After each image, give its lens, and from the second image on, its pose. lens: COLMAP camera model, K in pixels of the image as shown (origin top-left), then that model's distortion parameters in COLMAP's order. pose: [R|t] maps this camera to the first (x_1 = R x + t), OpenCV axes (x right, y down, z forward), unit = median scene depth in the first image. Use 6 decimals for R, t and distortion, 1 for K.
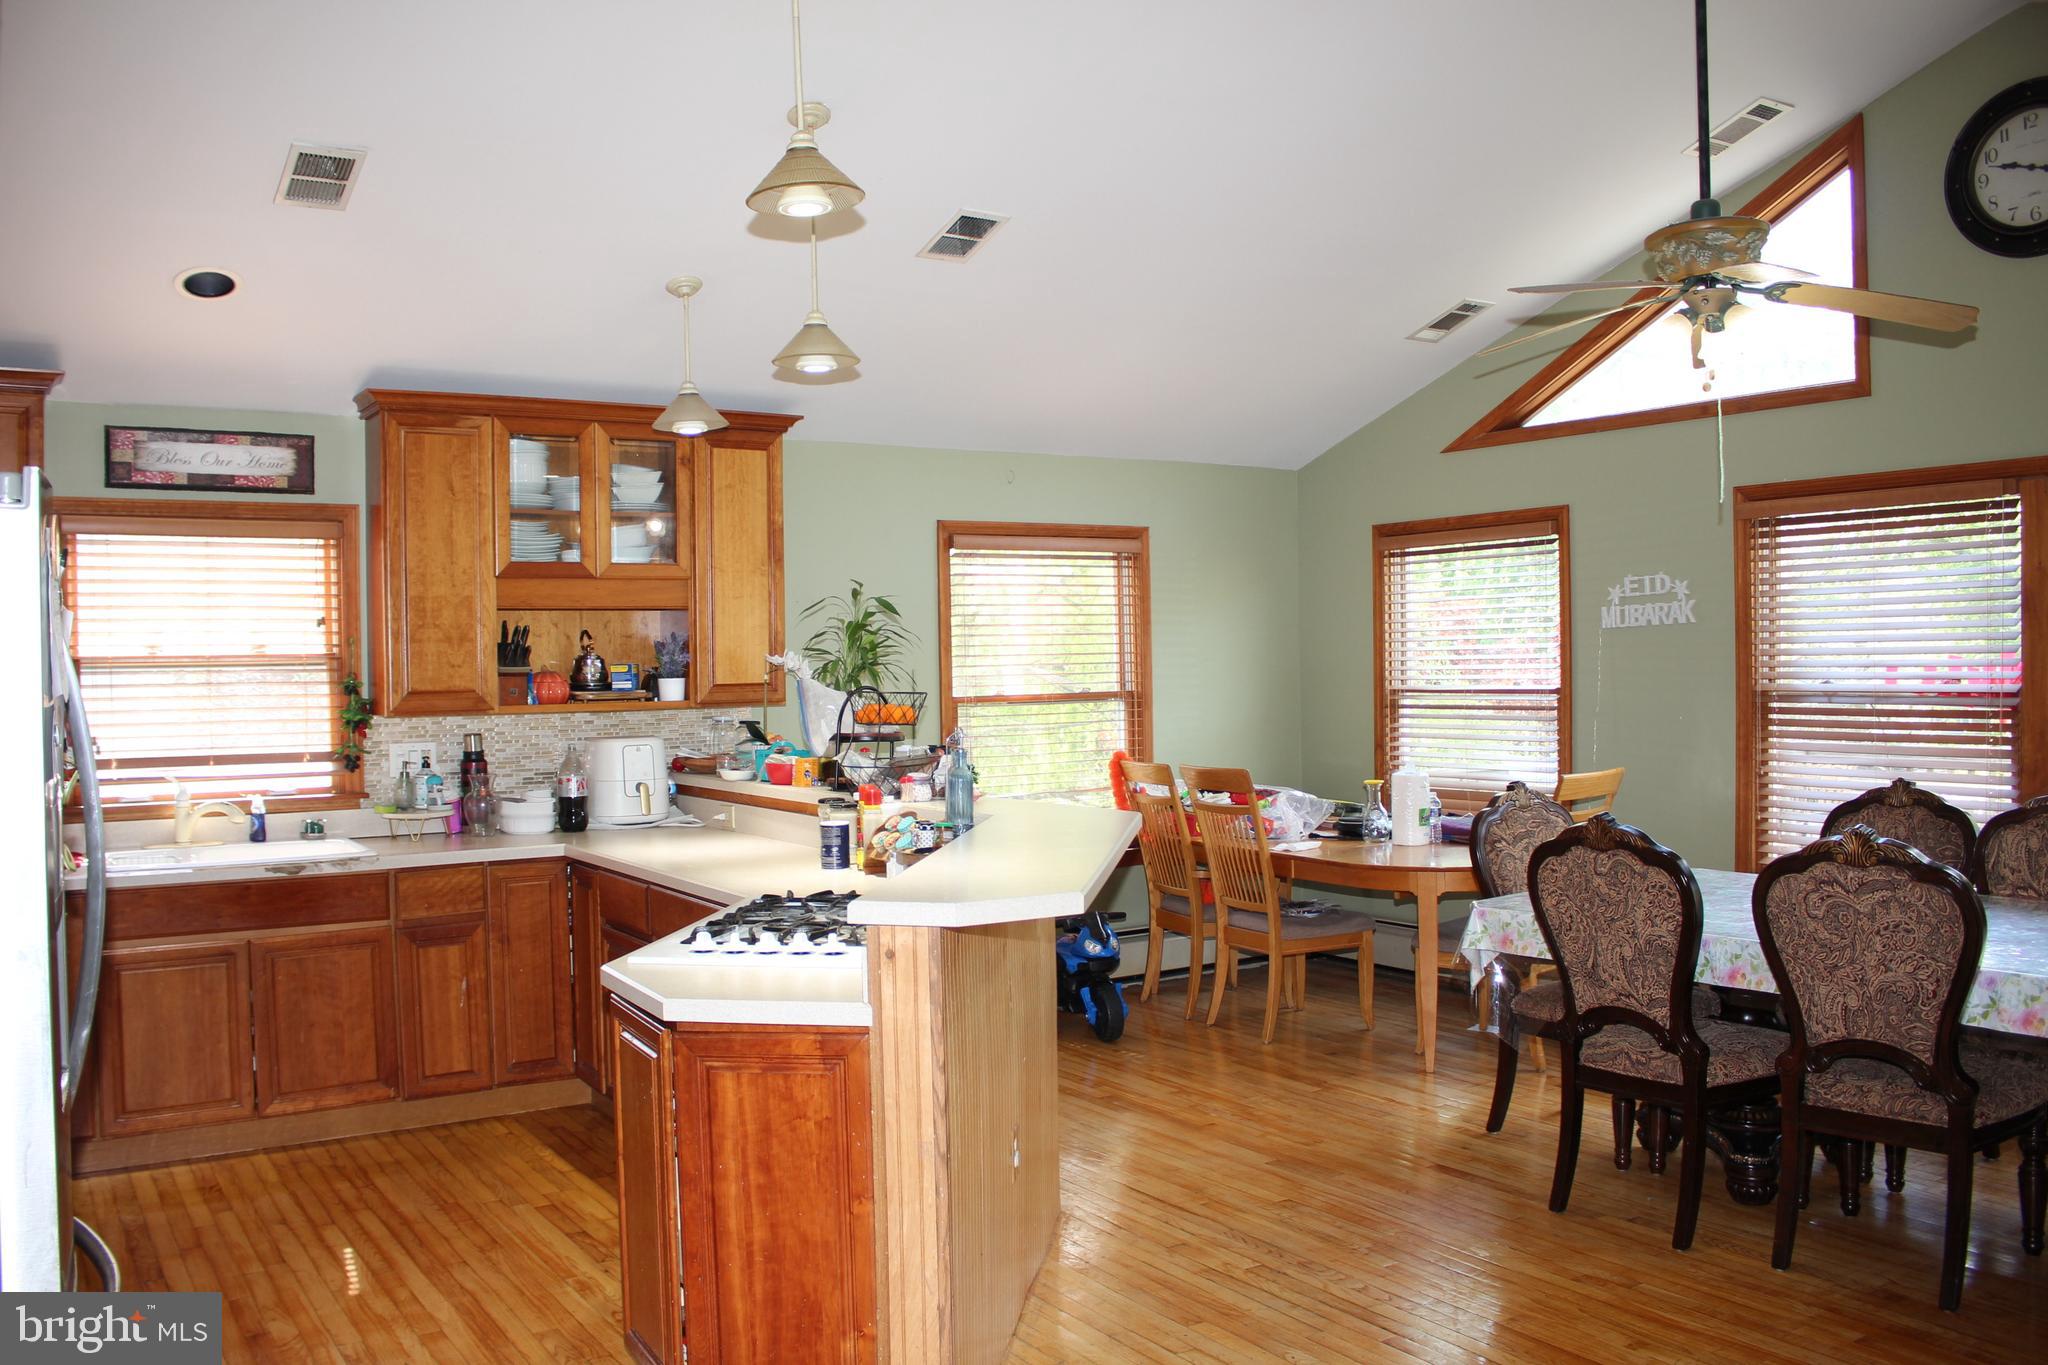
lens RADIAL K [[1687.9, 0, 986.8], [0, 1687.9, 690.6], [0, 0, 1]] dist [-0.160121, 0.129983]
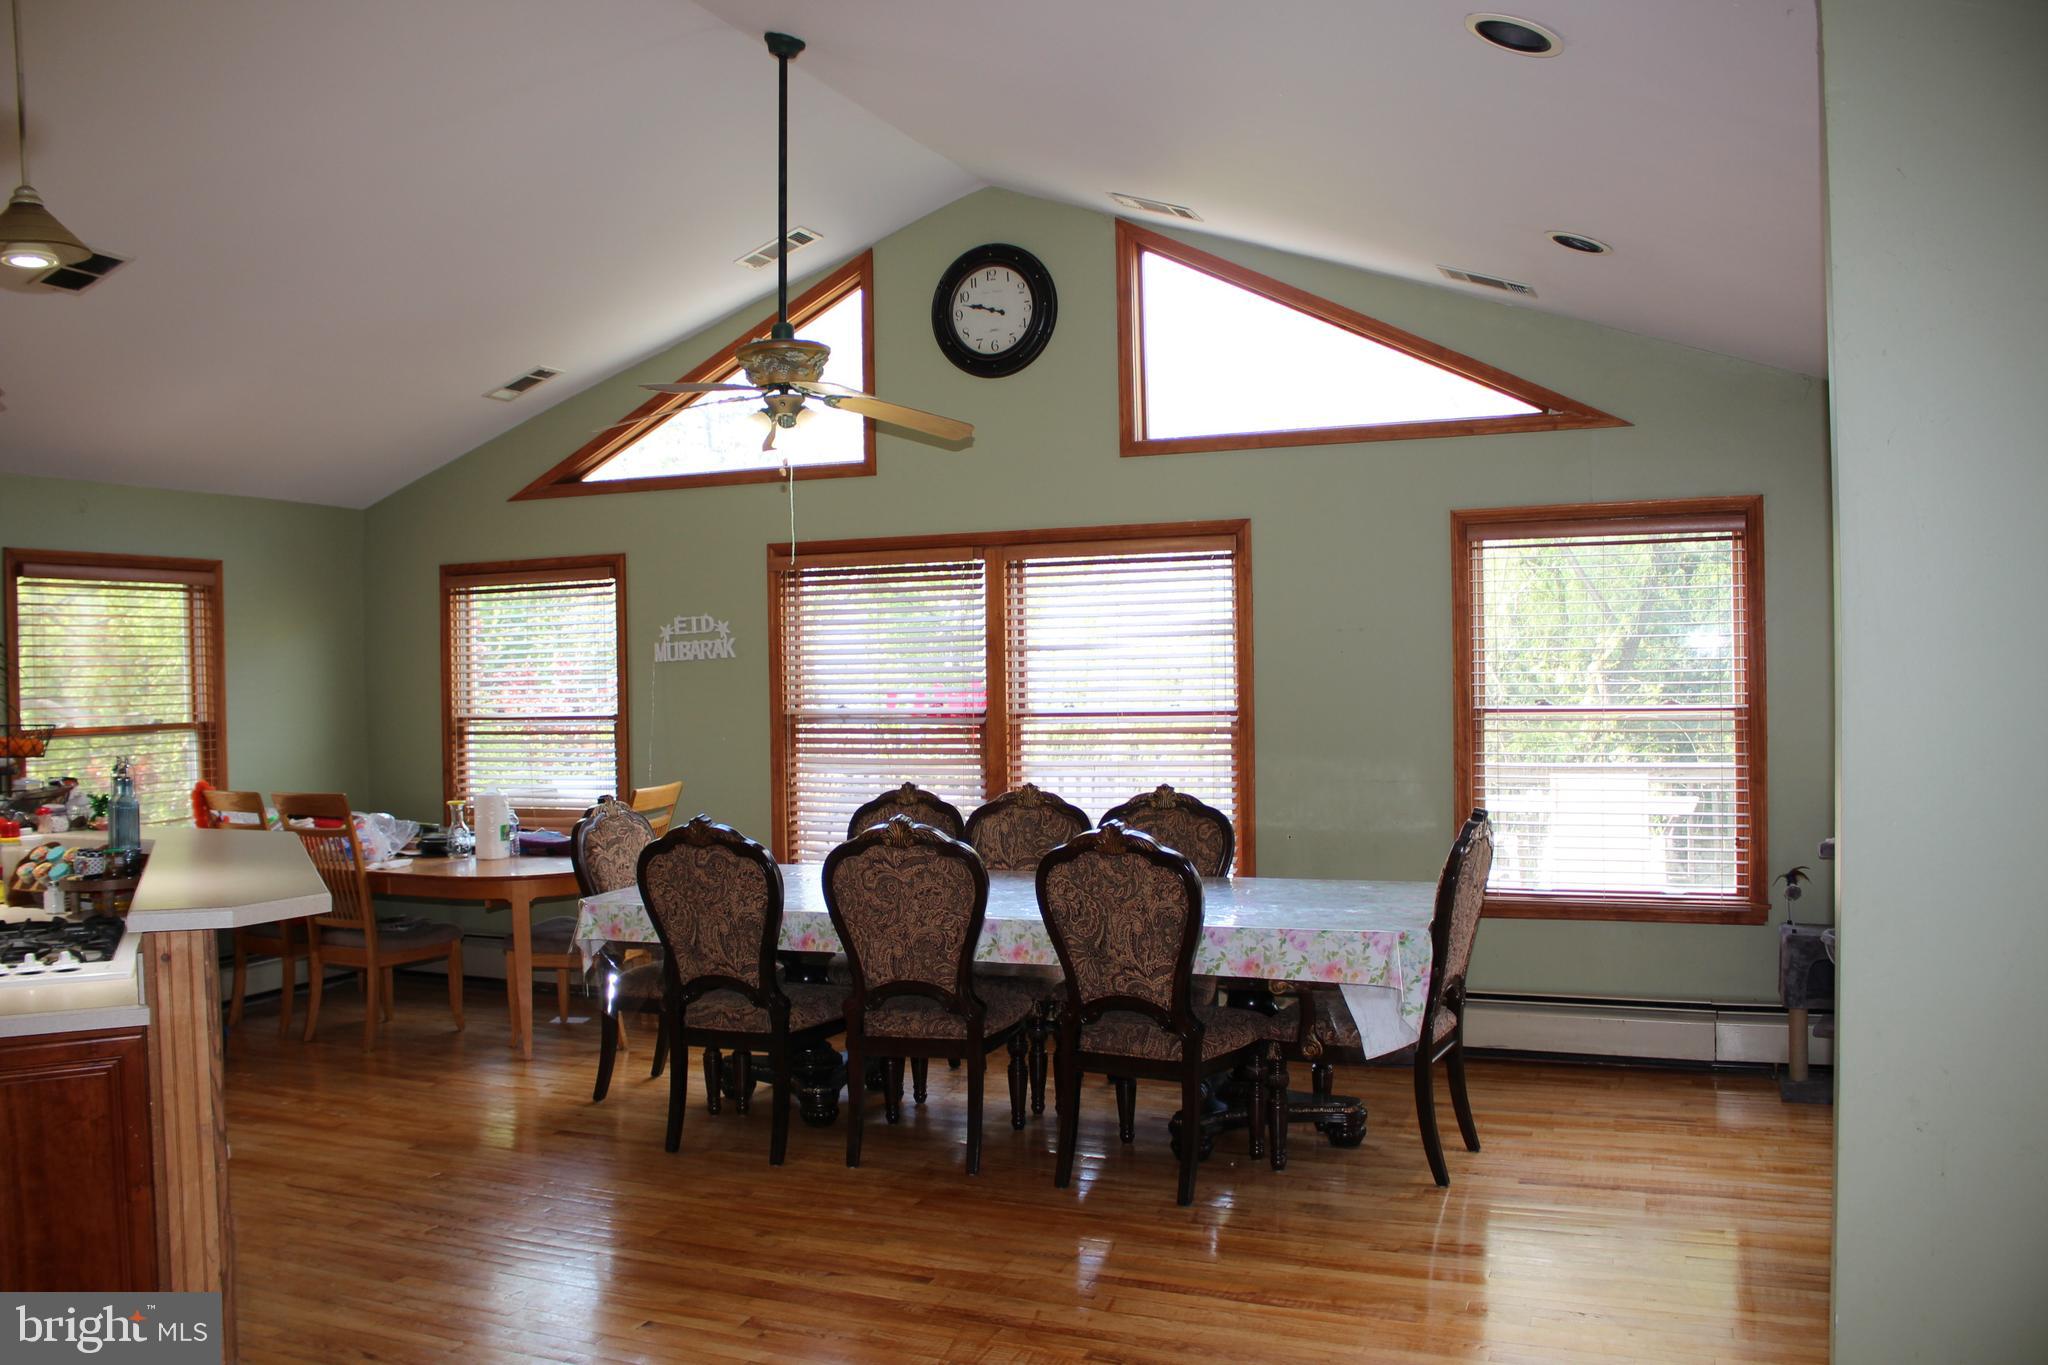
lens RADIAL K [[1687.9, 0, 986.8], [0, 1687.9, 690.6], [0, 0, 1]] dist [-0.160121, 0.129983]
pose [[0.824427, -0.003318, 0.565959, -0.118107], [0.013095, 0.999827, -0.013215, 0.000696], [-0.565817, 0.018306, 0.824328, -0.107329]]
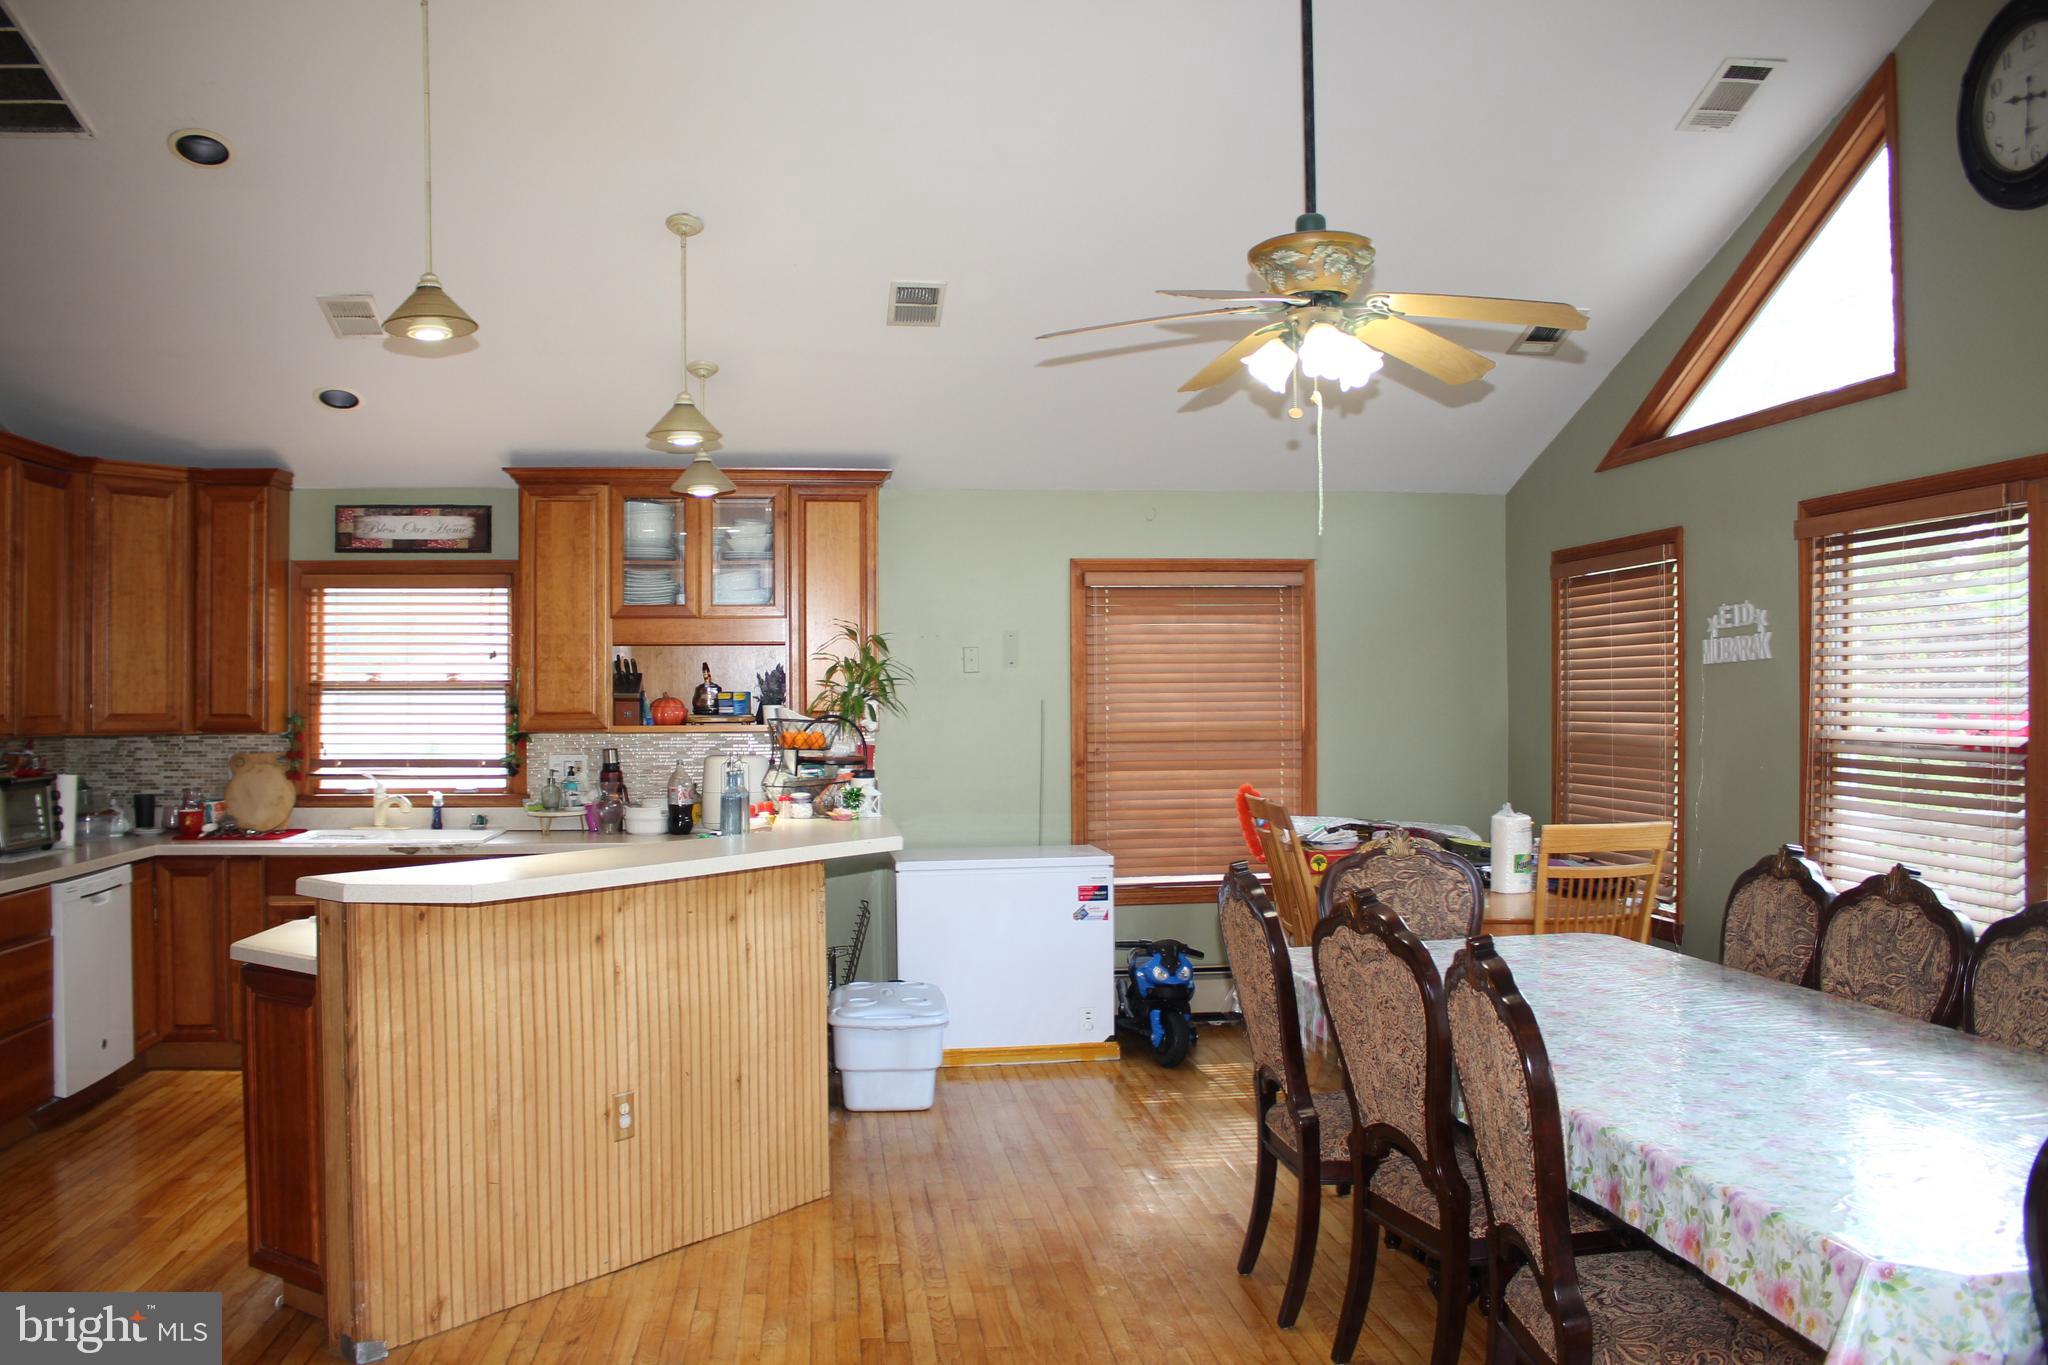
lens RADIAL K [[1687.9, 0, 986.8], [0, 1687.9, 690.6], [0, 0, 1]] dist [-0.160121, 0.129983]
pose [[0.893950, 0.011835, -0.448011, 0.522223], [-0.017782, 0.999801, -0.009070, -0.010678], [0.447814, 0.016075, 0.893982, 0.046373]]
